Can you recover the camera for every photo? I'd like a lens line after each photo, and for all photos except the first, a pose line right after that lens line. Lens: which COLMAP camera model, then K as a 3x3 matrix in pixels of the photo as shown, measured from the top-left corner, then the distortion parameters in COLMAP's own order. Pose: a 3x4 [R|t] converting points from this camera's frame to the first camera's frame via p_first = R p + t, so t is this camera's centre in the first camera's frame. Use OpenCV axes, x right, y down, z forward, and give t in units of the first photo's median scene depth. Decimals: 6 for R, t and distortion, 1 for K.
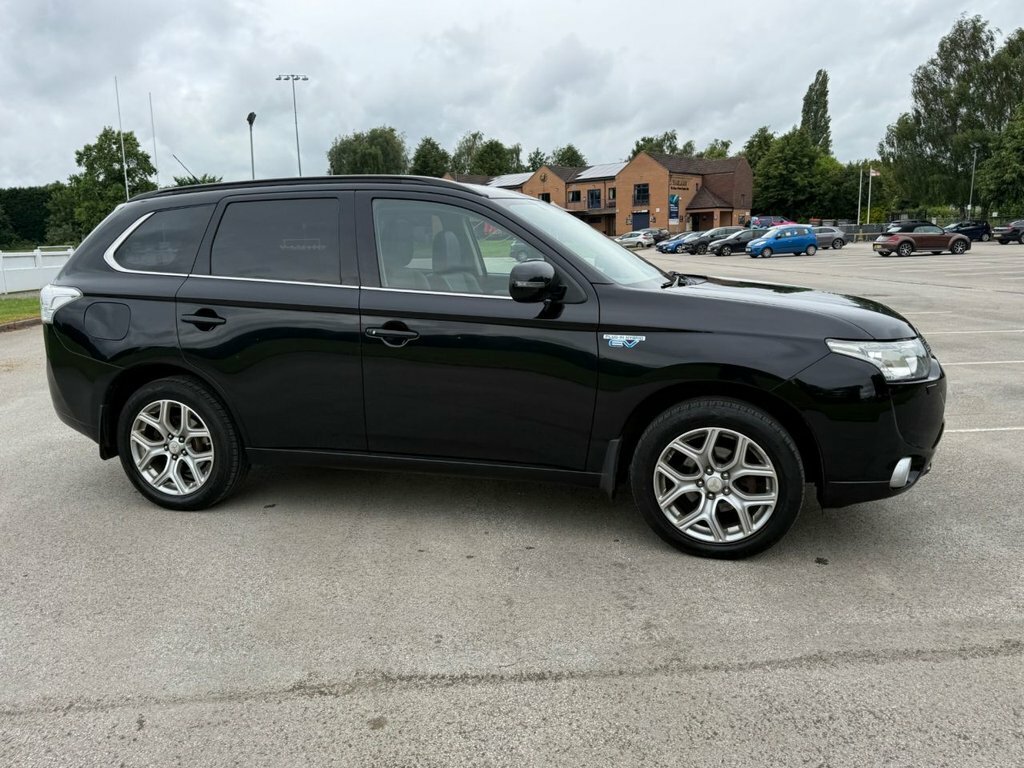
lens RADIAL K [[768.0, 0, 515.1], [0, 768.0, 371.8], [0, 0, 1]] dist [0.049594, -0.062856]
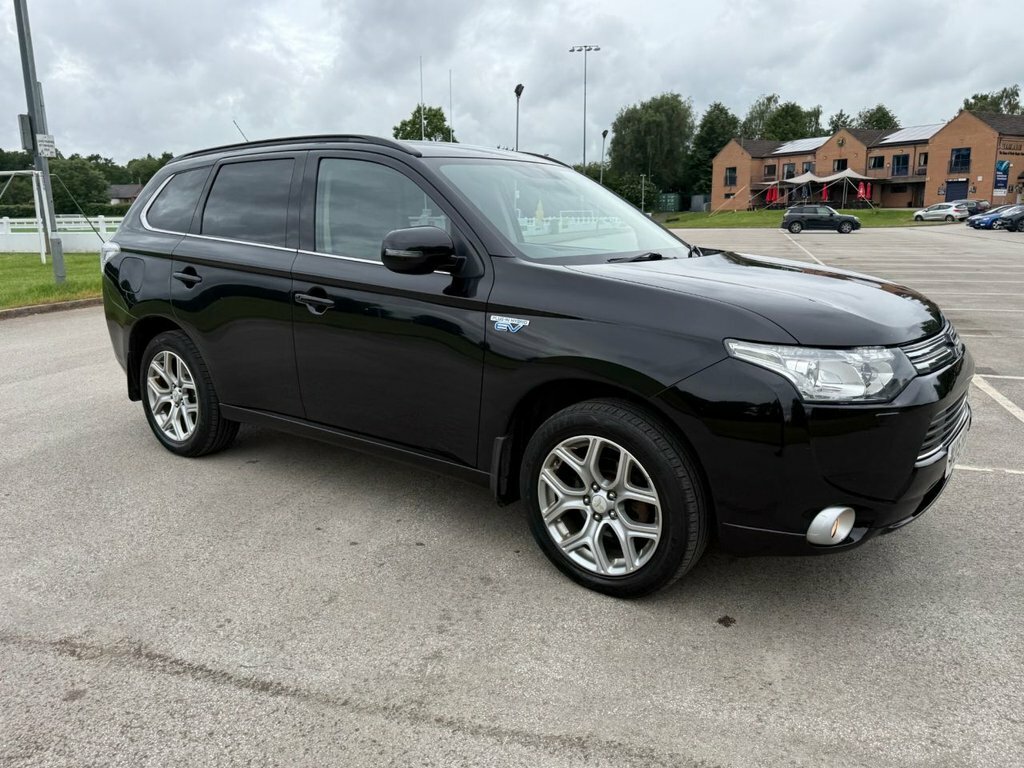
lens RADIAL K [[768.0, 0, 516.0], [0, 768.0, 366.6], [0, 0, 1]] dist [0.049594, -0.062856]
pose [[0.935302, 0.085781, -0.343296, 0.361217], [-0.074972, 0.996185, 0.044660, -0.025631], [0.345817, -0.016033, 0.938165, 0.157693]]
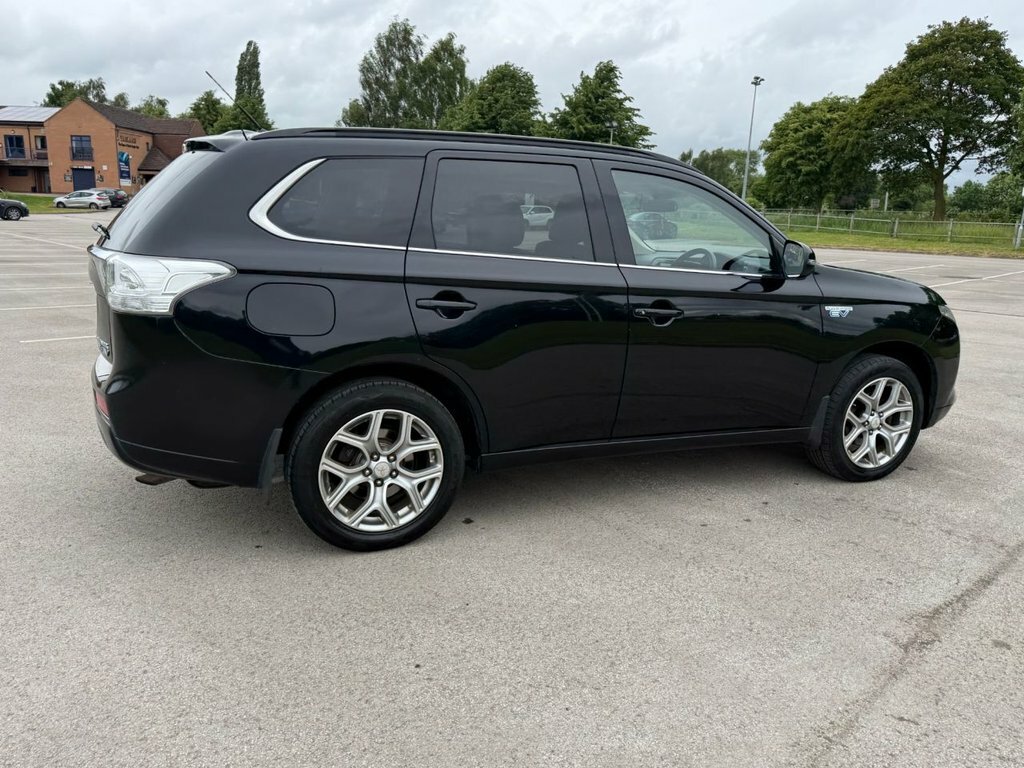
lens RADIAL K [[771.3, 0, 516.0], [0, 771.3, 368.1], [0, 0, 1]] dist [0.034611, -0.041301]
pose [[0.767133, -0.077955, 0.636734, -0.814082], [0.057197, 0.996947, 0.053145, -0.036882], [-0.638933, -0.004350, 0.769250, 0.319167]]
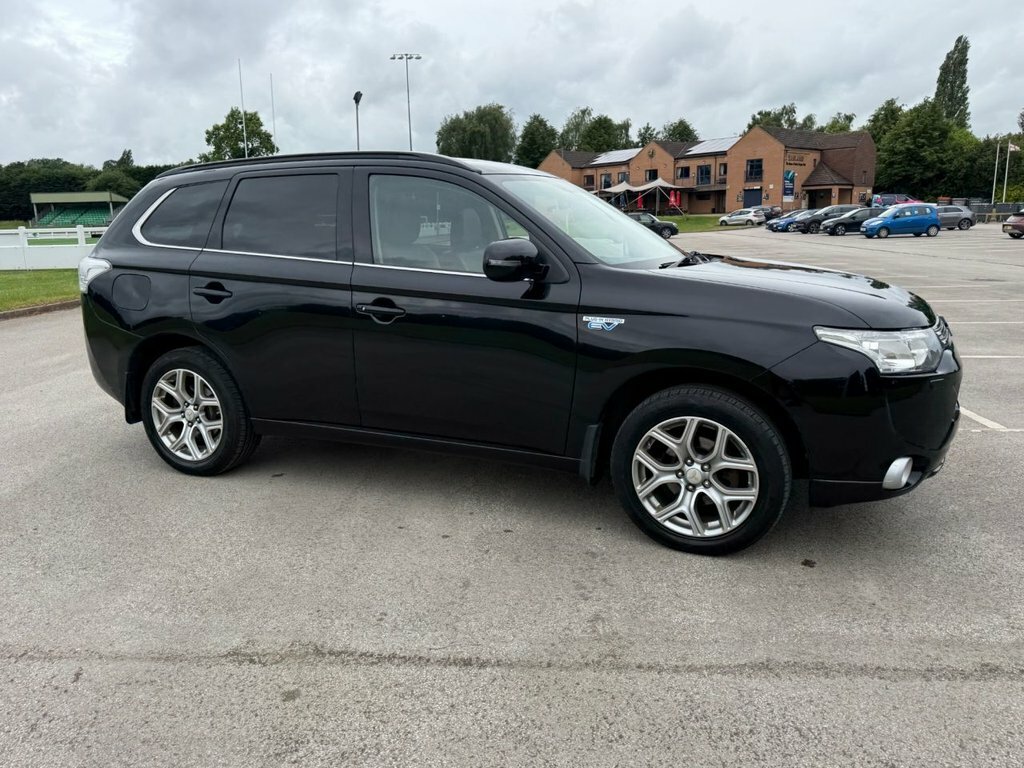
lens RADIAL K [[768.0, 0, 519.8], [0, 768.0, 365.9], [0, 0, 1]] dist [0.049594, -0.062856]
pose [[0.991204, 0.031379, -0.128565, 0.132045], [-0.028679, 0.999329, 0.022805, -0.004616], [0.129195, -0.018917, 0.991439, 0.024419]]
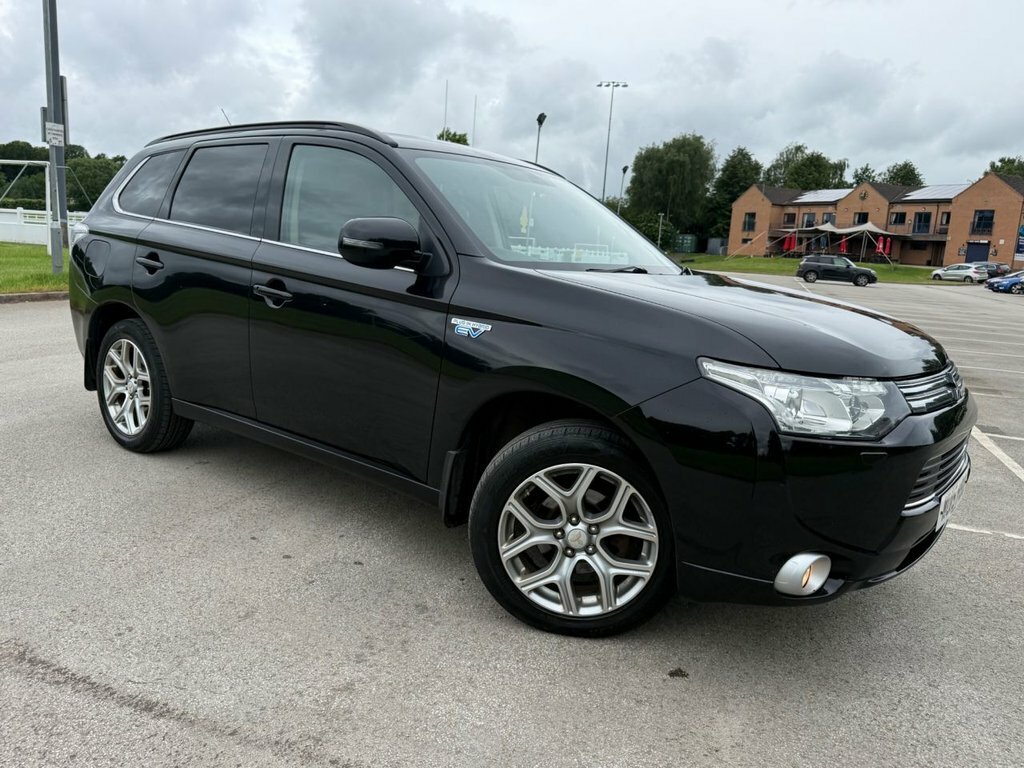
lens RADIAL K [[771.3, 0, 510.0], [0, 771.3, 378.5], [0, 0, 1]] dist [0.034611, -0.041301]
pose [[0.920925, 0.146638, -0.361101, 0.381542], [-0.148264, 0.988672, 0.023364, -0.011048], [0.360436, 0.032022, 0.932234, 0.228135]]
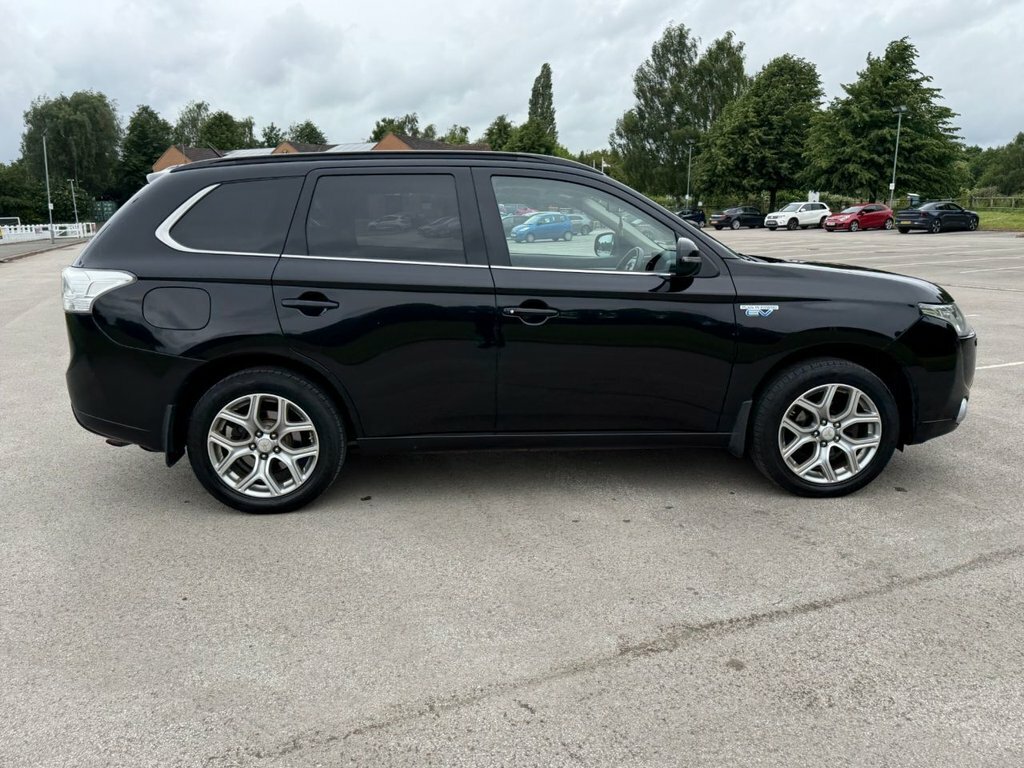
lens RADIAL K [[771.3, 0, 516.0], [0, 771.3, 380.6], [0, 0, 1]] dist [0.034611, -0.041301]
pose [[0.945184, -0.057483, 0.321439, -0.445598], [0.047259, 0.998100, 0.039527, -0.000347], [-0.323100, -0.022169, 0.946105, 0.045586]]
